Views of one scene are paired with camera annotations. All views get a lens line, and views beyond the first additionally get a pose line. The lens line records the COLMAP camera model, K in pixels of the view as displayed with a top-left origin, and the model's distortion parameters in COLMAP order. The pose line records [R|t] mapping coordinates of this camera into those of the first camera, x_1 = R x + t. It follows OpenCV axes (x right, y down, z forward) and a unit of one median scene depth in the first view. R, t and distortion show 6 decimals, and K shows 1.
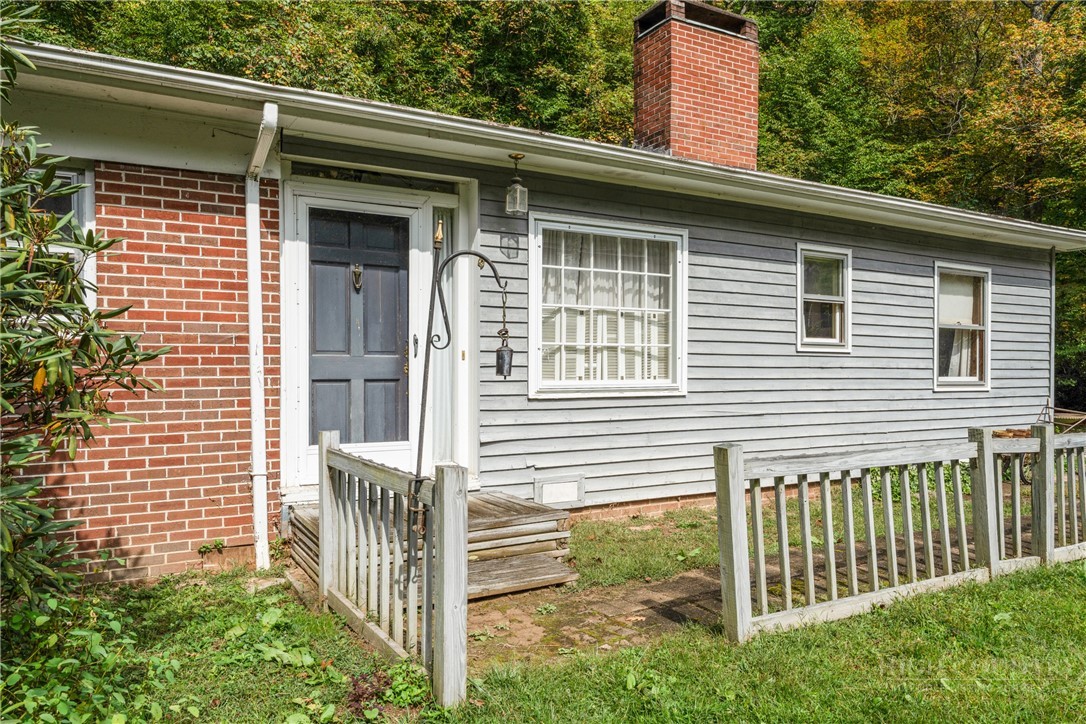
lens RADIAL K [[759.8, 0, 543.0], [0, 759.8, 362.0], [0, 0, 1]] dist [0.000693, -0.000080]
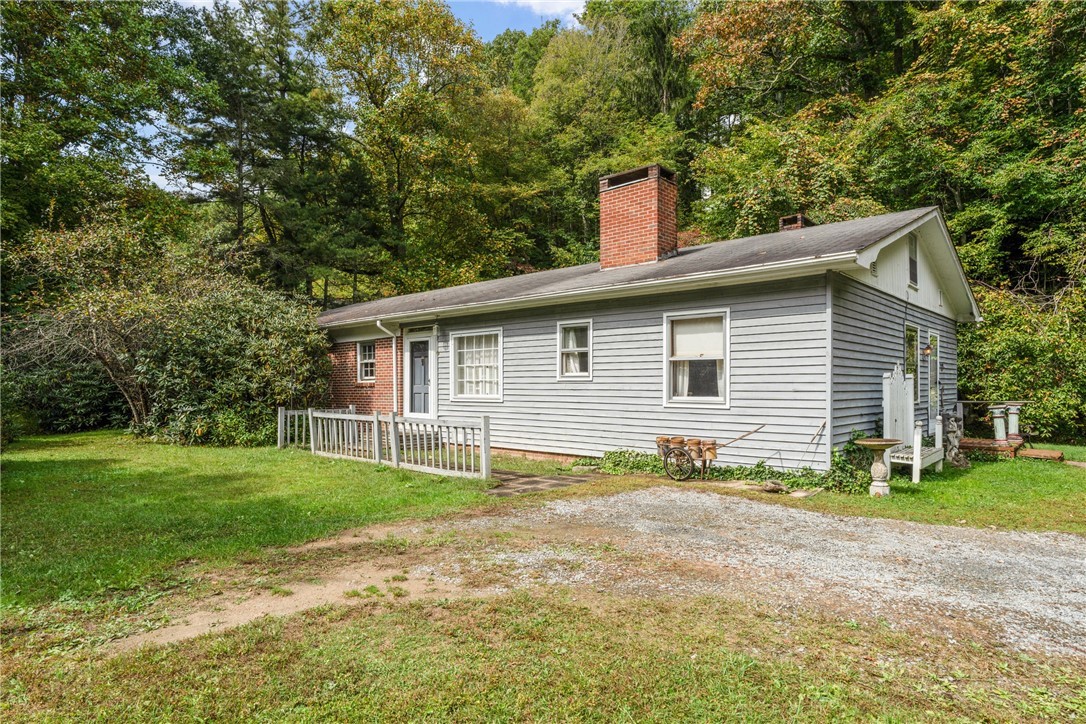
lens RADIAL K [[620.7, 0, 543.0], [0, 620.7, 387.2], [0, 0, 1]] dist [-0.000009, -0.000001]
pose [[0.304038, -0.005059, -0.952646, 1.983577], [0.002628, 0.999987, -0.004472, 0.009821], [0.952656, -0.001143, 0.304047, 0.575234]]
